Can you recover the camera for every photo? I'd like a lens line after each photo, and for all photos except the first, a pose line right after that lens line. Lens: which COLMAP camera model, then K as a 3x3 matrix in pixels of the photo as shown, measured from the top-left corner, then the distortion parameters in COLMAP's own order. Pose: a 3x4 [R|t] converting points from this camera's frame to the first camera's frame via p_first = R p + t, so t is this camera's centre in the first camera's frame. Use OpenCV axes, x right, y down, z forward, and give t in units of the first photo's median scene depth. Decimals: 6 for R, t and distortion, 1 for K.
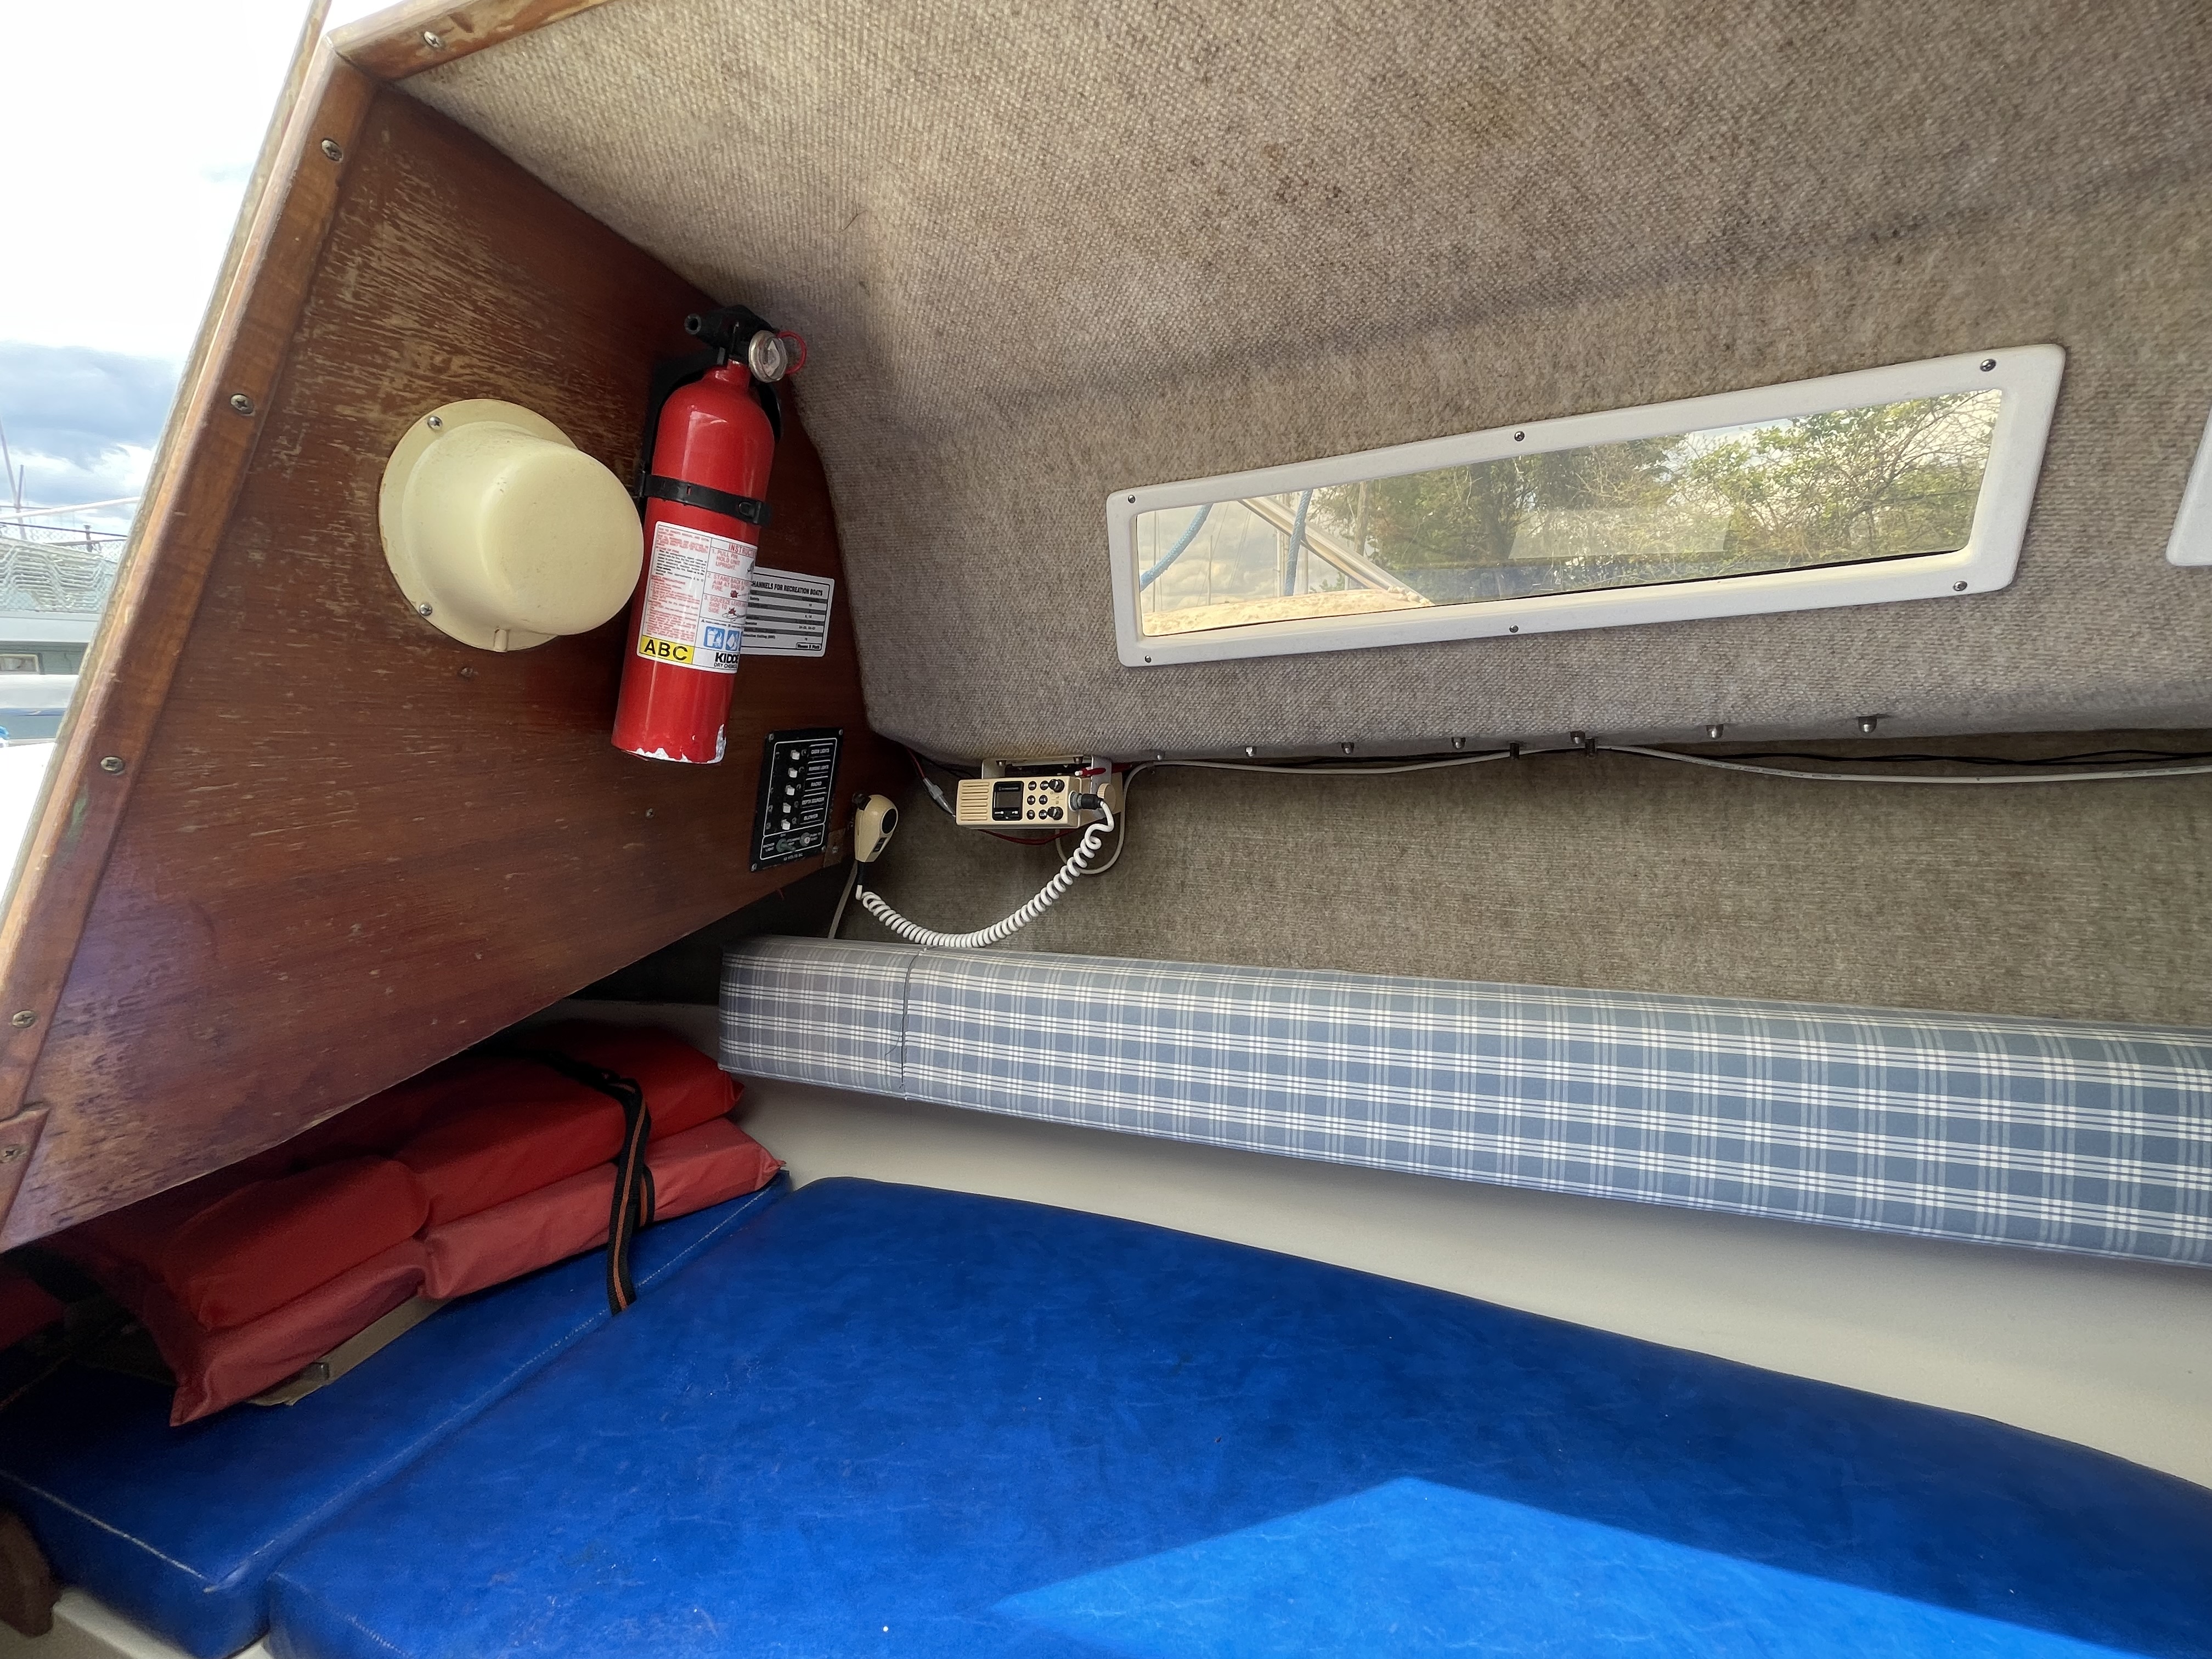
lens RADIAL K [[925.7, 0, 1100.8], [0, 925.7, 818.9], [0, 0, 1]] dist [0.003178, 0.000841]
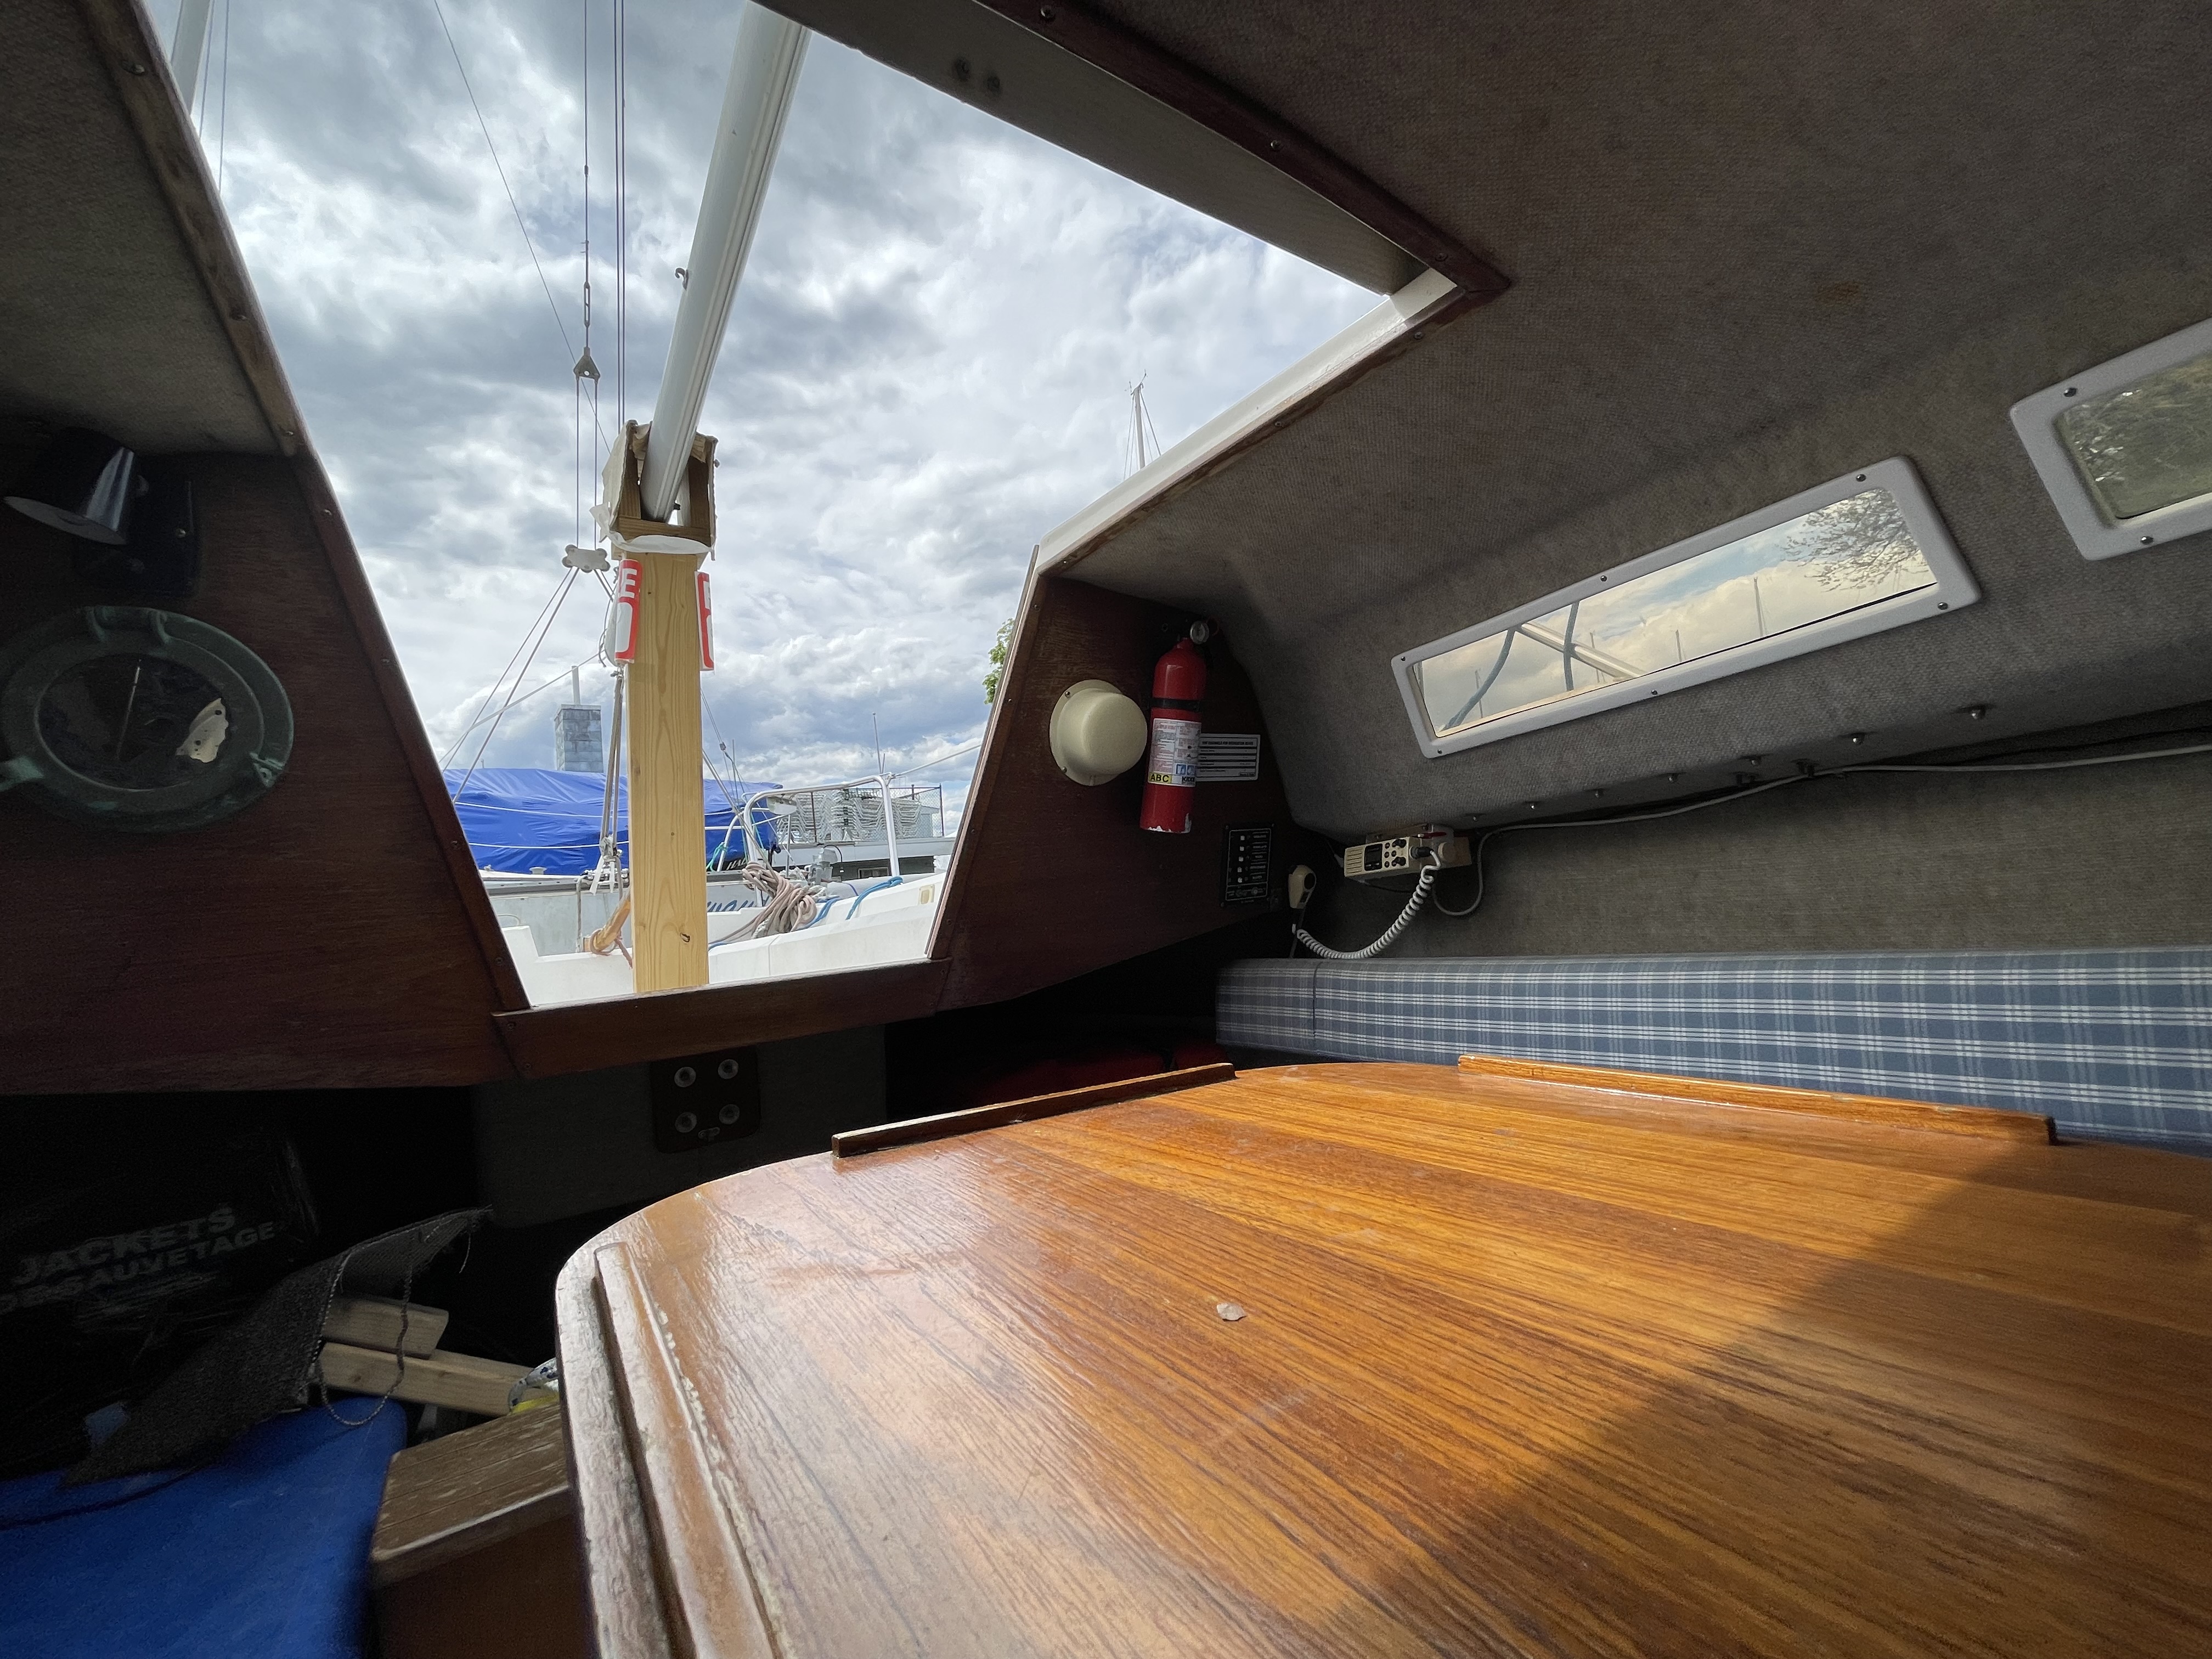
lens RADIAL K [[925.7, 0, 1109.6], [0, 925.7, 829.0], [0, 0, 1]] dist [0.003178, 0.000841]
pose [[0.818653, -0.099274, -0.565643, 0.430368], [0.000810, 0.985144, -0.171727, 0.204960], [0.574288, 0.140127, 0.806571, -0.512391]]
